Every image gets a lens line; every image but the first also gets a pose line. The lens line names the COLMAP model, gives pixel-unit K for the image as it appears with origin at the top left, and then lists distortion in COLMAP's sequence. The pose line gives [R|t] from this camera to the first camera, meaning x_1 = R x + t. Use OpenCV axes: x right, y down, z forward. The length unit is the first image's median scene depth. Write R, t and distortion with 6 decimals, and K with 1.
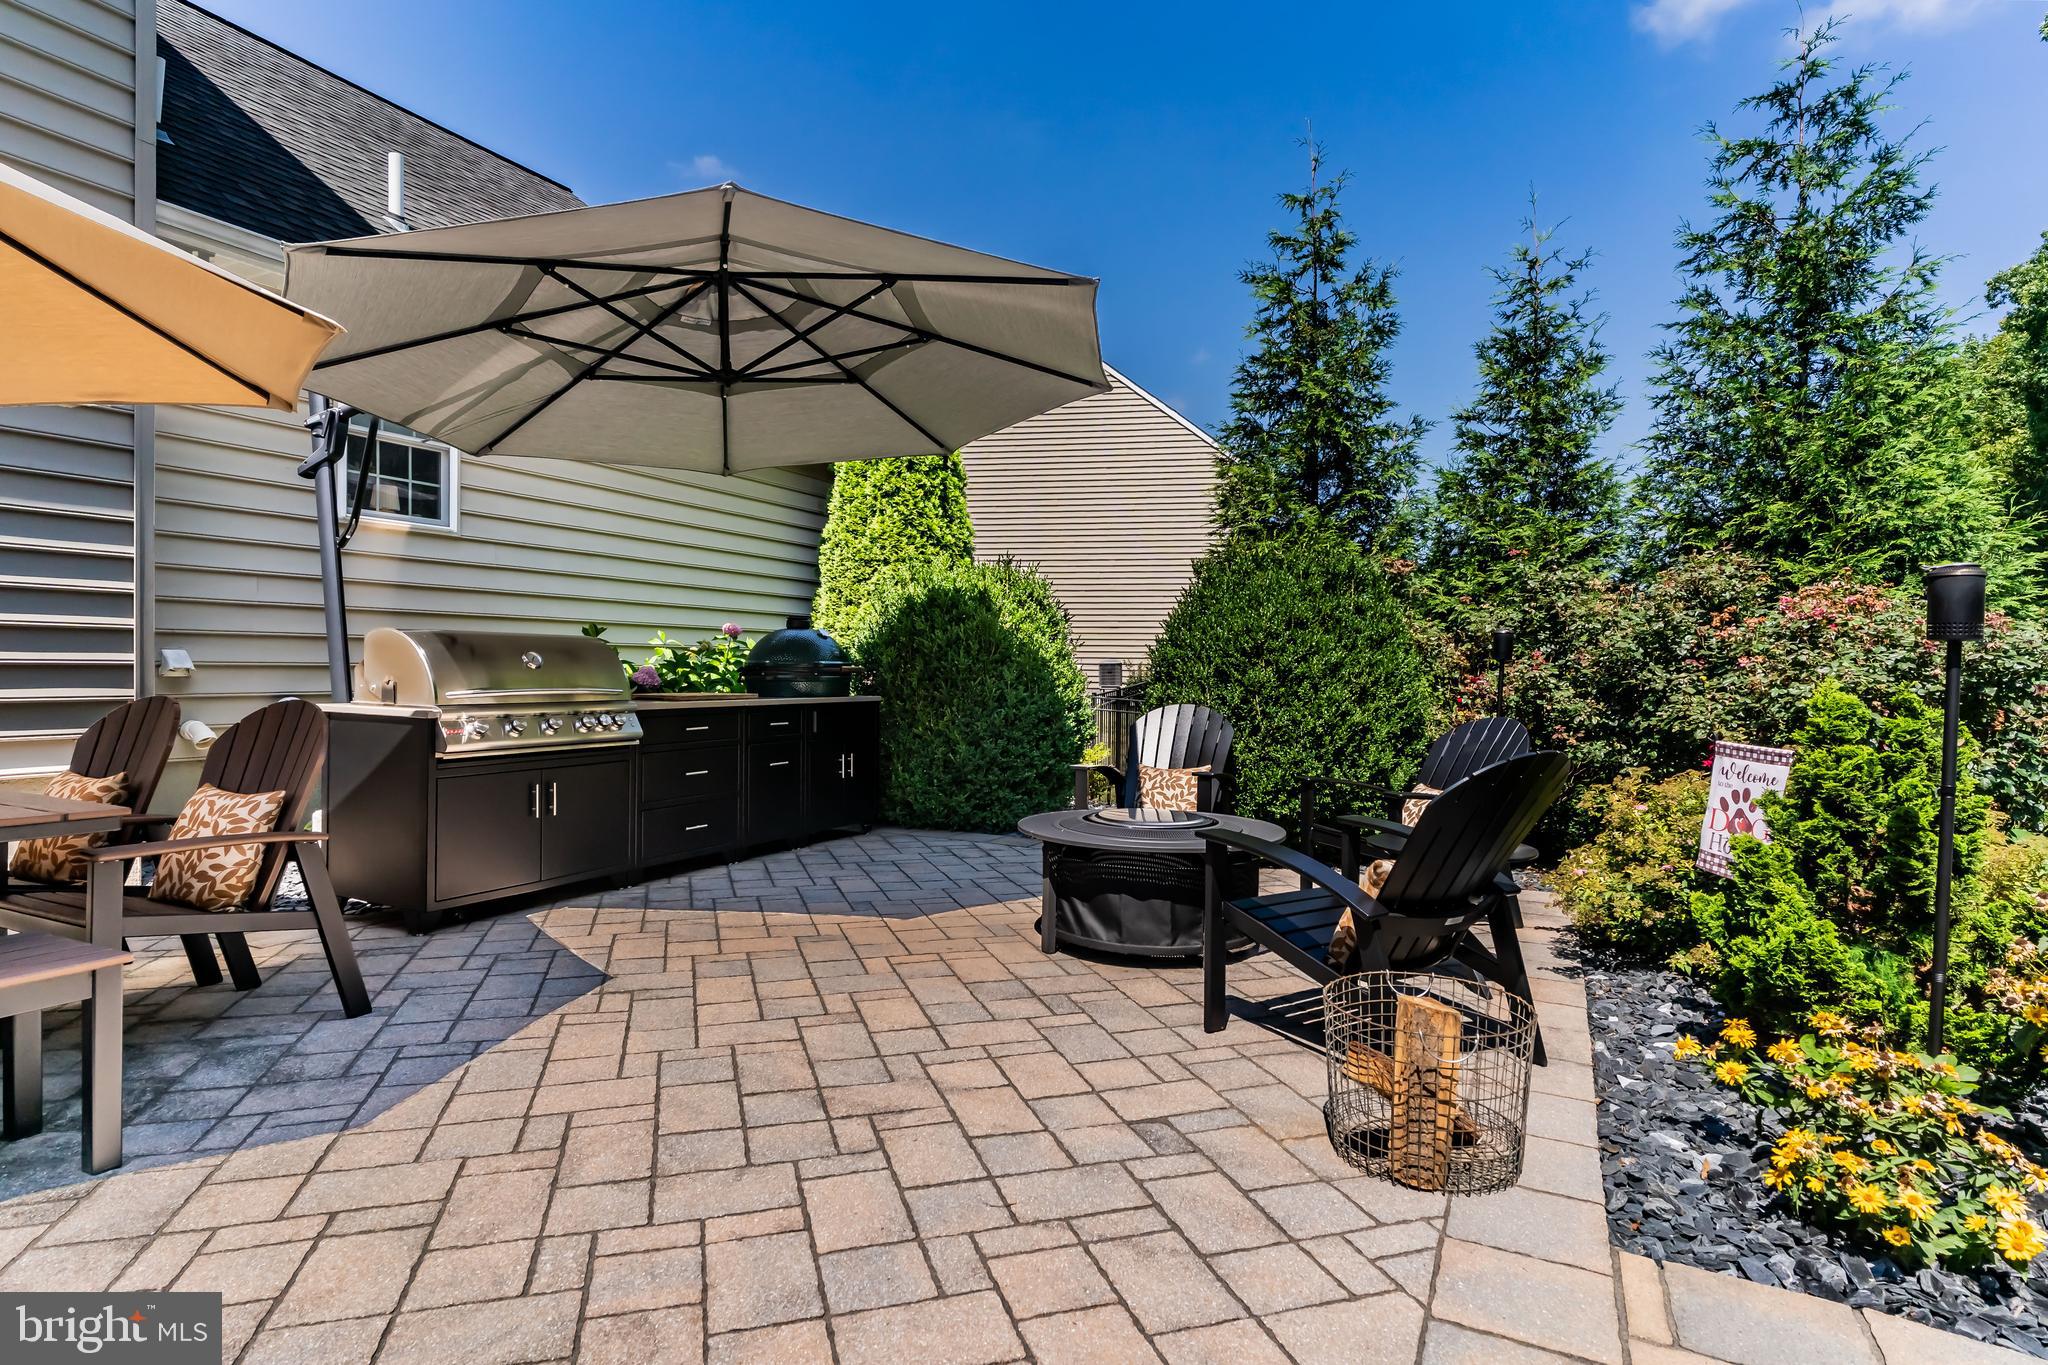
lens RADIAL K [[1042.3, 0, 1023.3], [0, 1042.3, 671.4], [0, 0, 1]] dist [-0.000453, 0.000018]
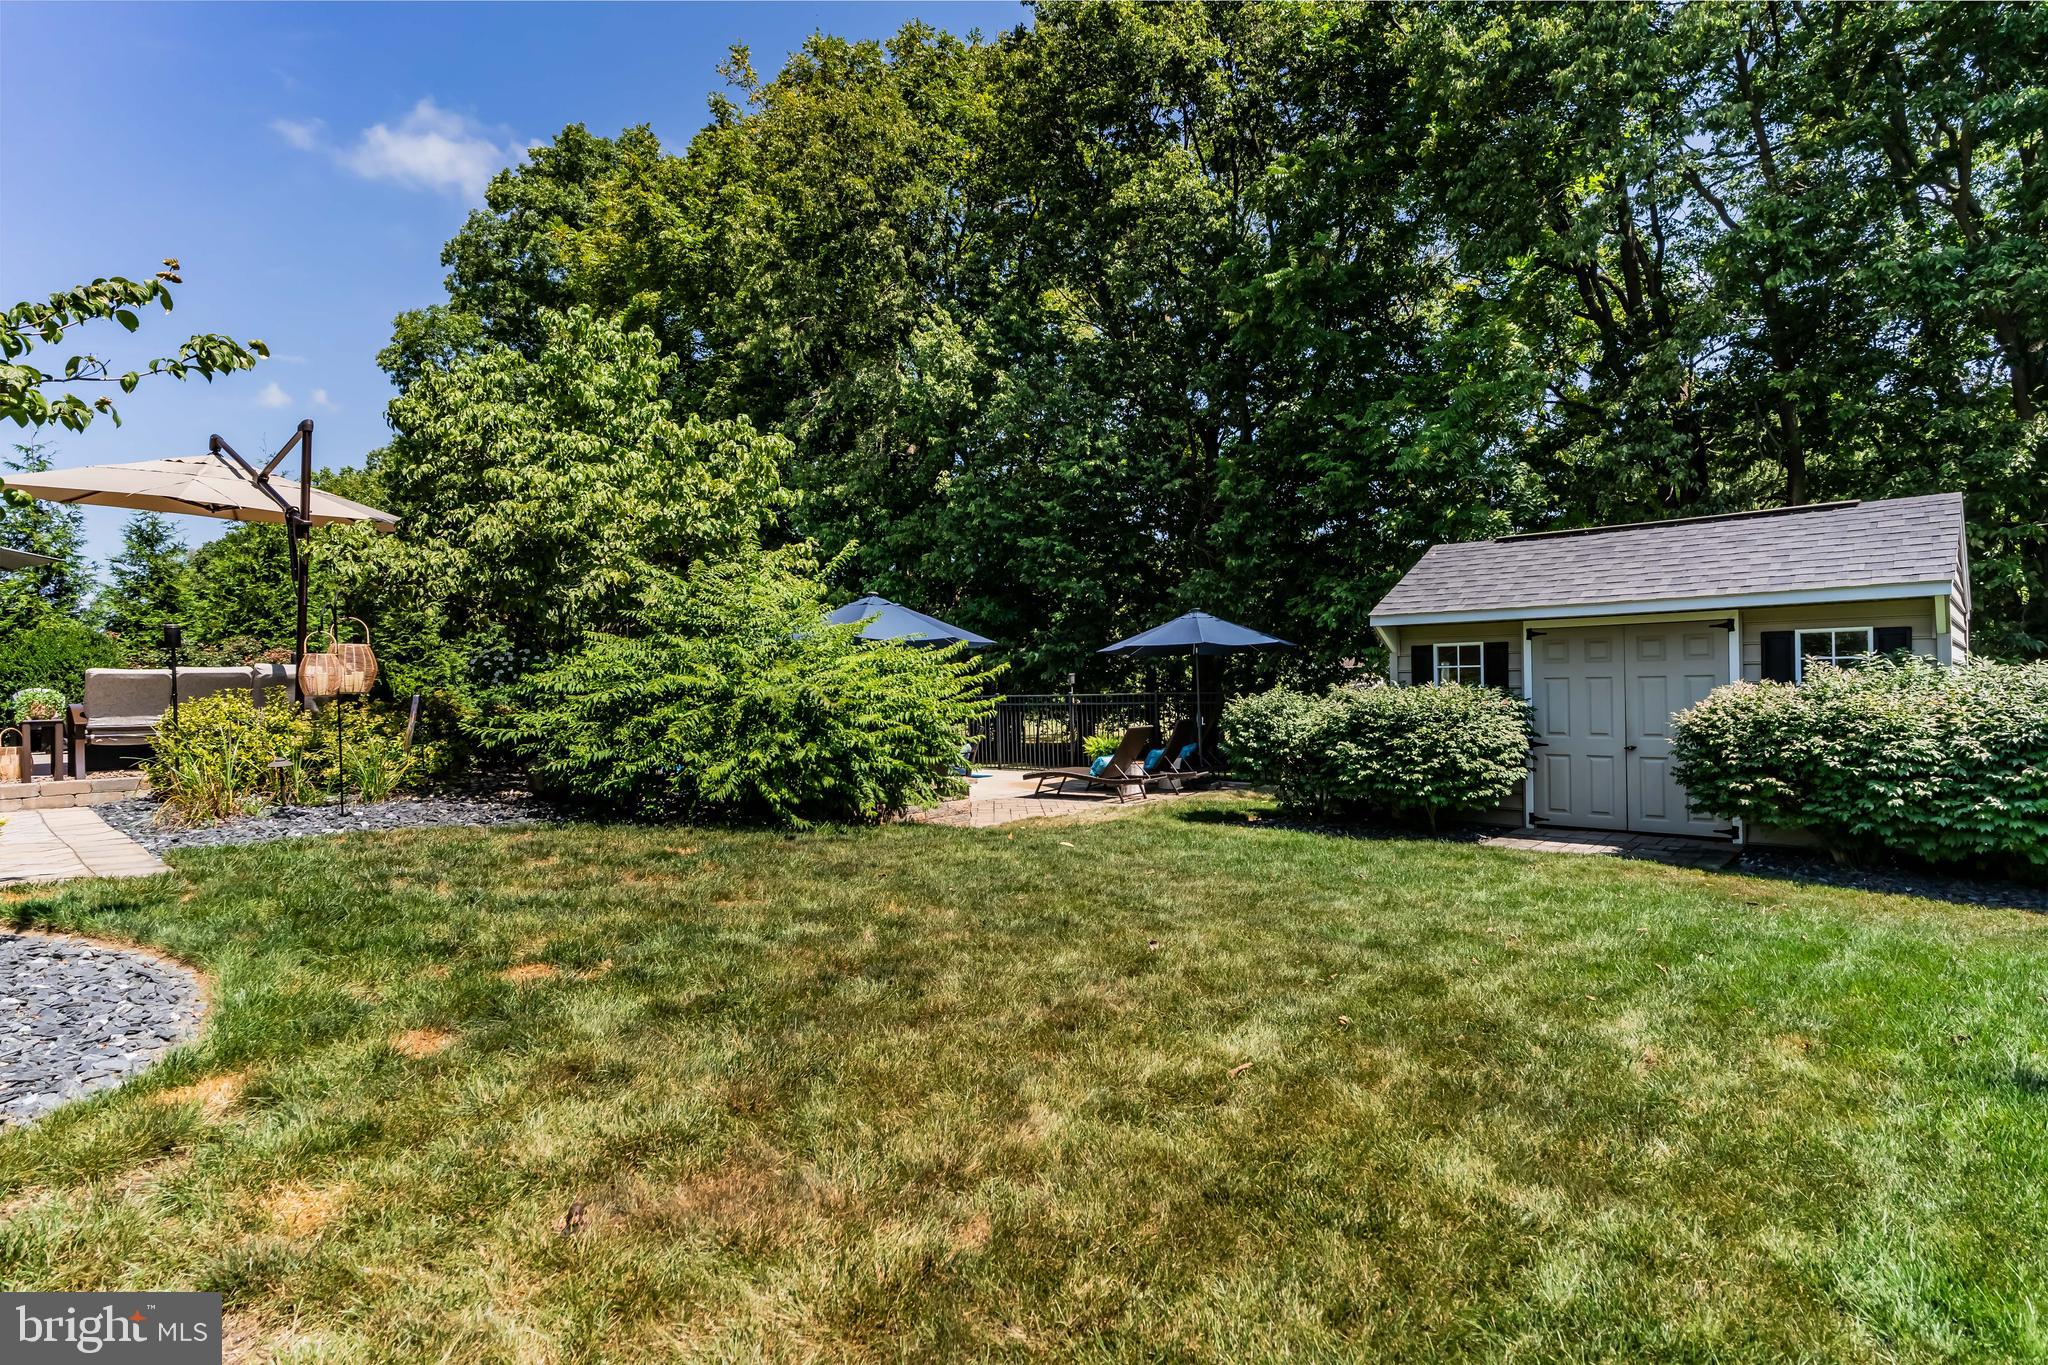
lens RADIAL K [[1042.3, 0, 1024.5], [0, 1042.3, 677.7], [0, 0, 1]] dist [-0.000453, 0.000018]
pose [[0.271528, 0.000195, 0.962431, -1.571509], [0.012299, 0.999918, -0.003673, 0.042590], [-0.962352, 0.012834, 0.271503, -1.927848]]
